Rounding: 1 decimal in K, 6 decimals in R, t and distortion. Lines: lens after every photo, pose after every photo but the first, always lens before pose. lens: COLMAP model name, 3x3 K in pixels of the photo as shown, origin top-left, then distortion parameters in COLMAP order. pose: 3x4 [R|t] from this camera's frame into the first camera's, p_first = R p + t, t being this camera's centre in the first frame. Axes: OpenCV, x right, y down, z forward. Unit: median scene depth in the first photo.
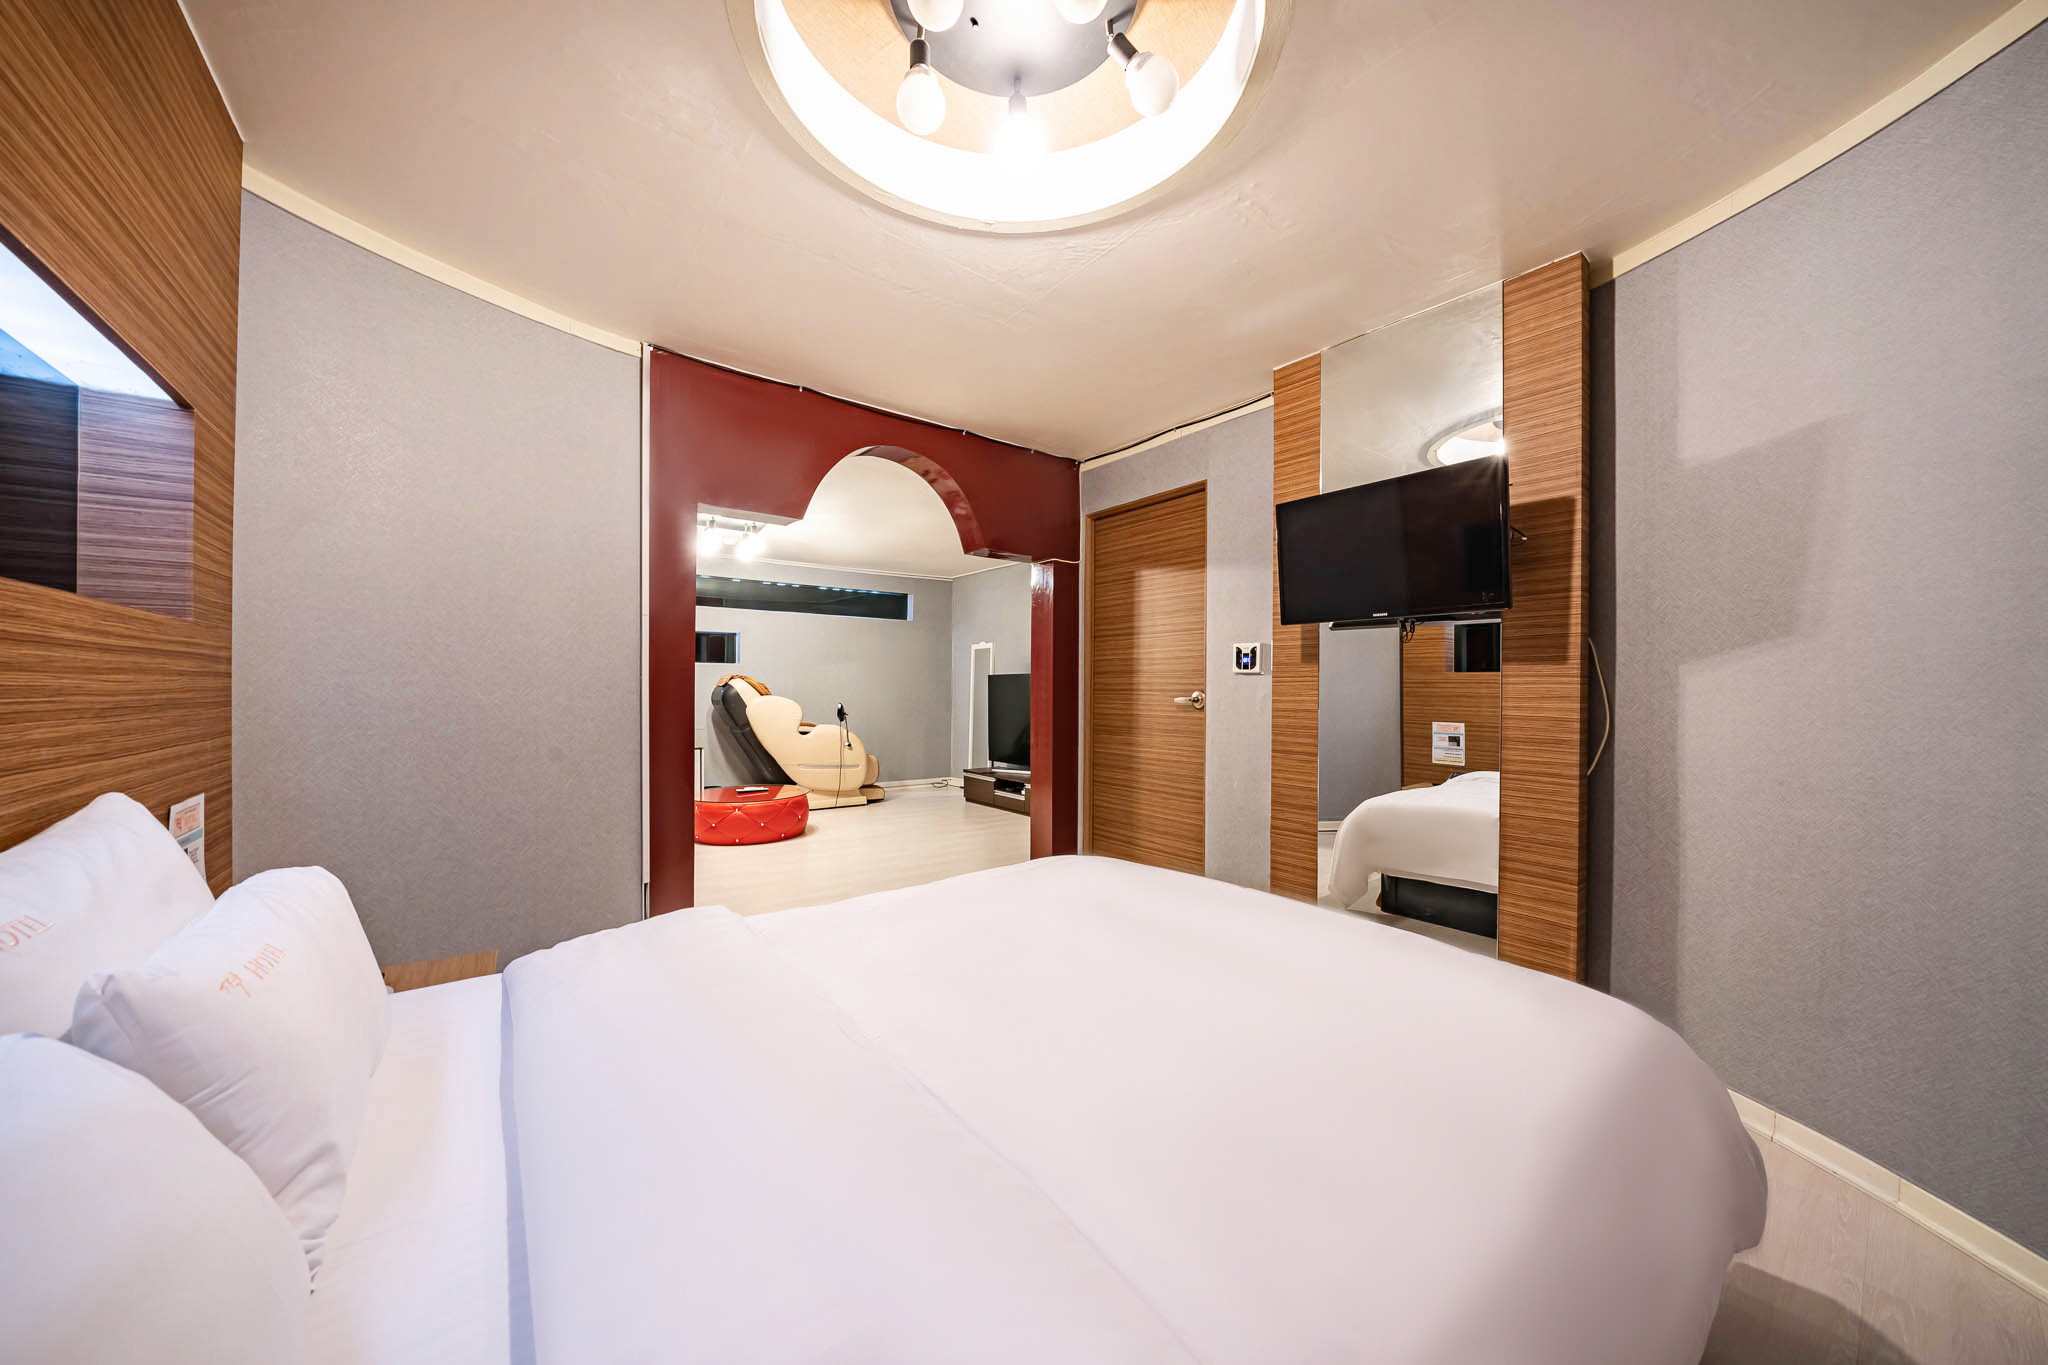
lens RADIAL K [[700.3, 0, 1029.1], [0, 700.3, 688.6], [0, 0, 1]] dist [-0.022540, 0.001559]
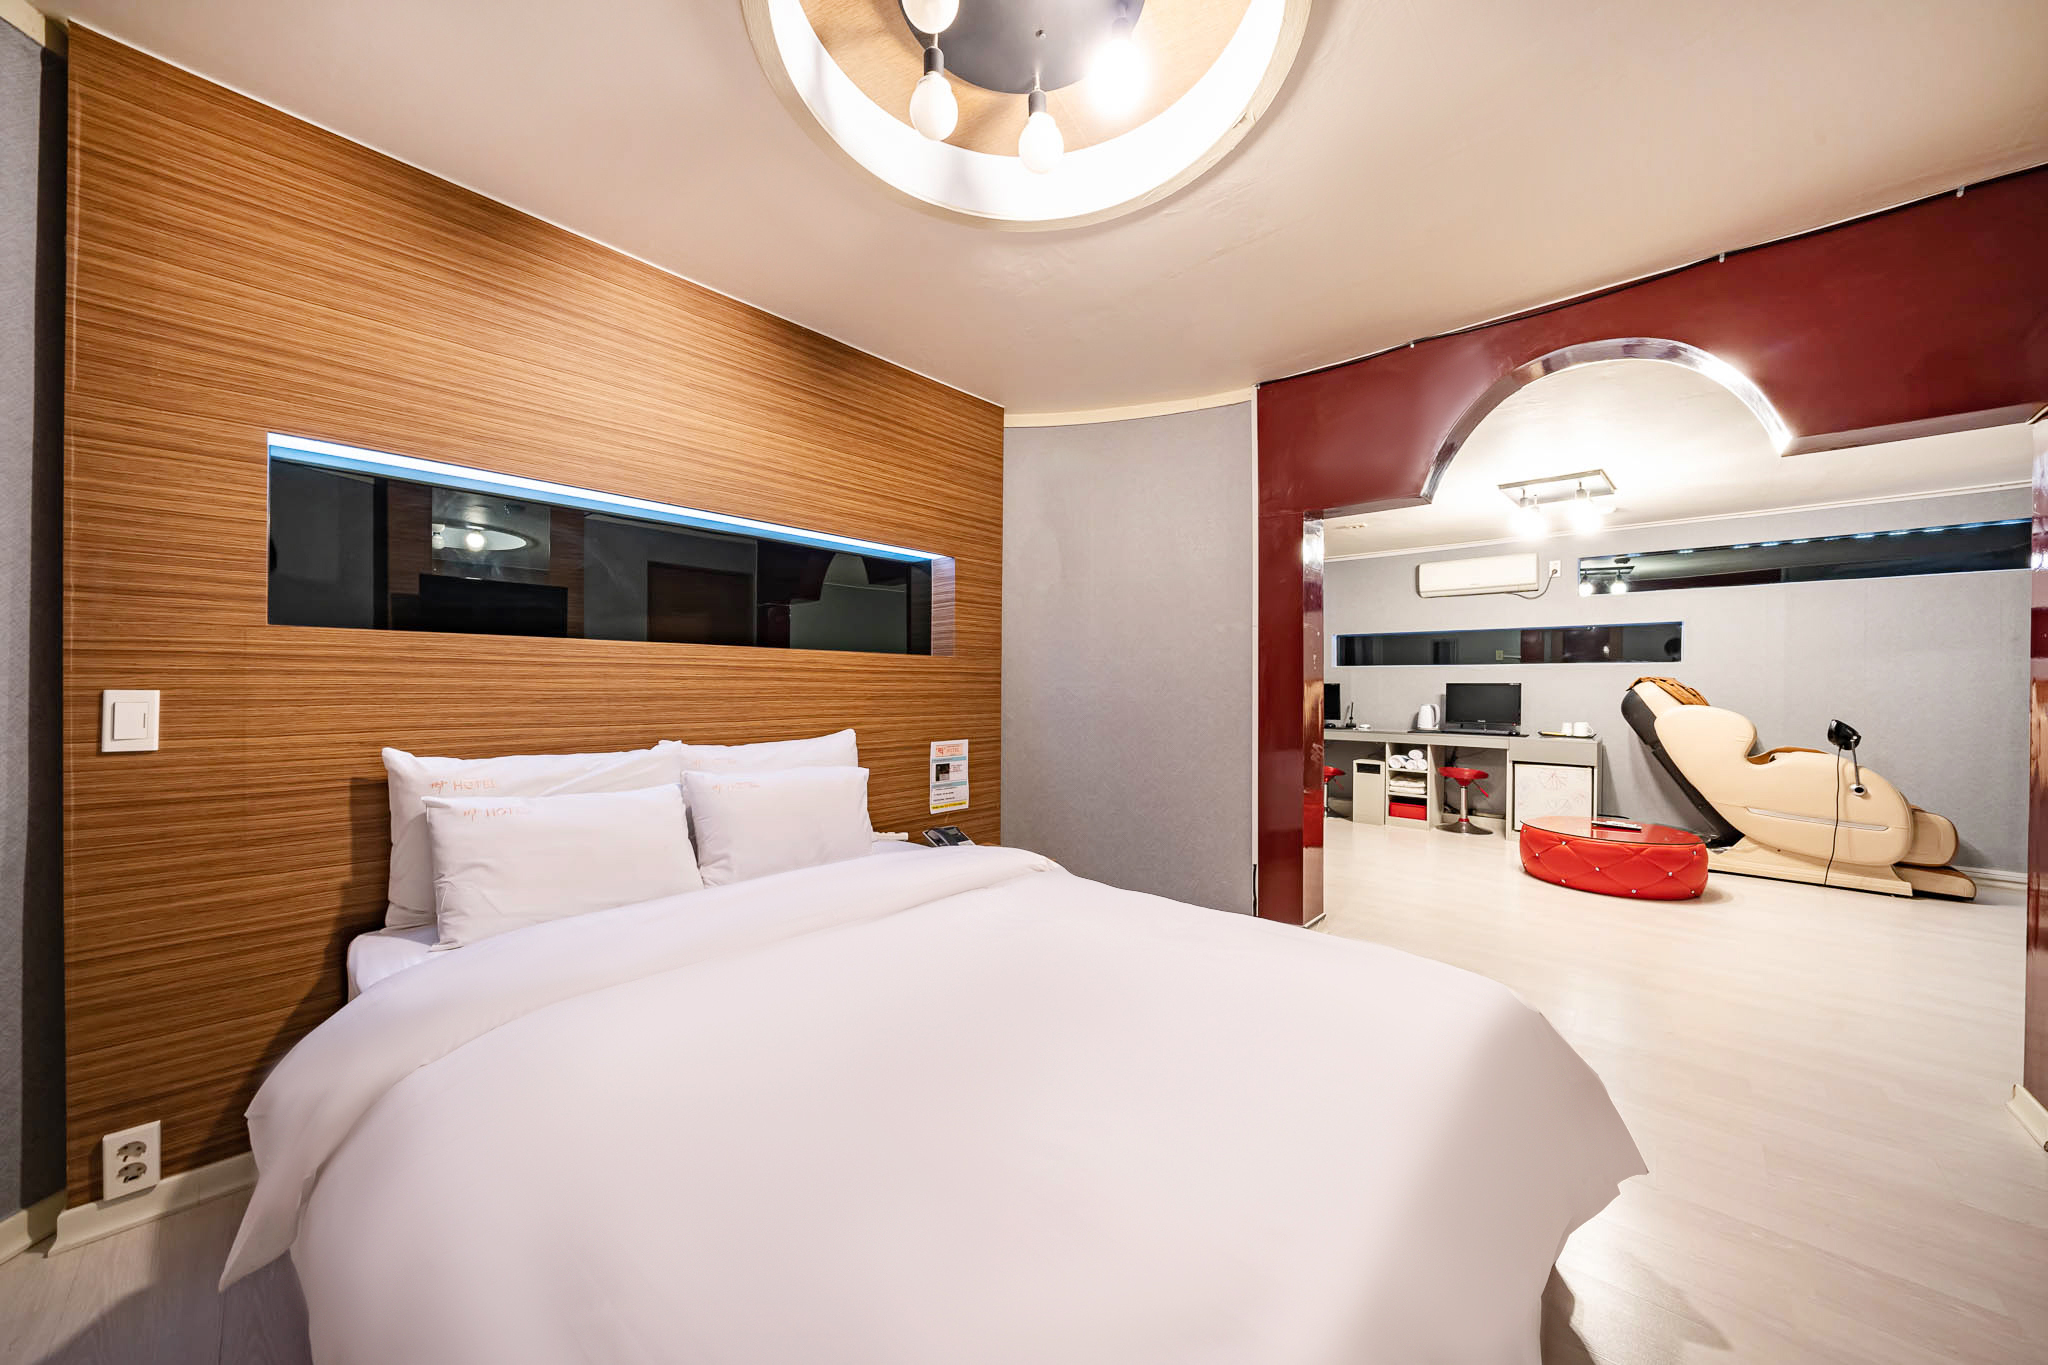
lens RADIAL K [[700.3, 0, 1026.5], [0, 700.3, 684.5], [0, 0, 1]] dist [-0.022540, 0.001559]
pose [[0.160017, -0.005071, -0.987101, 0.225151], [-0.008916, 0.999939, -0.006583, -0.000284], [0.987074, 0.009854, 0.159962, 0.202195]]
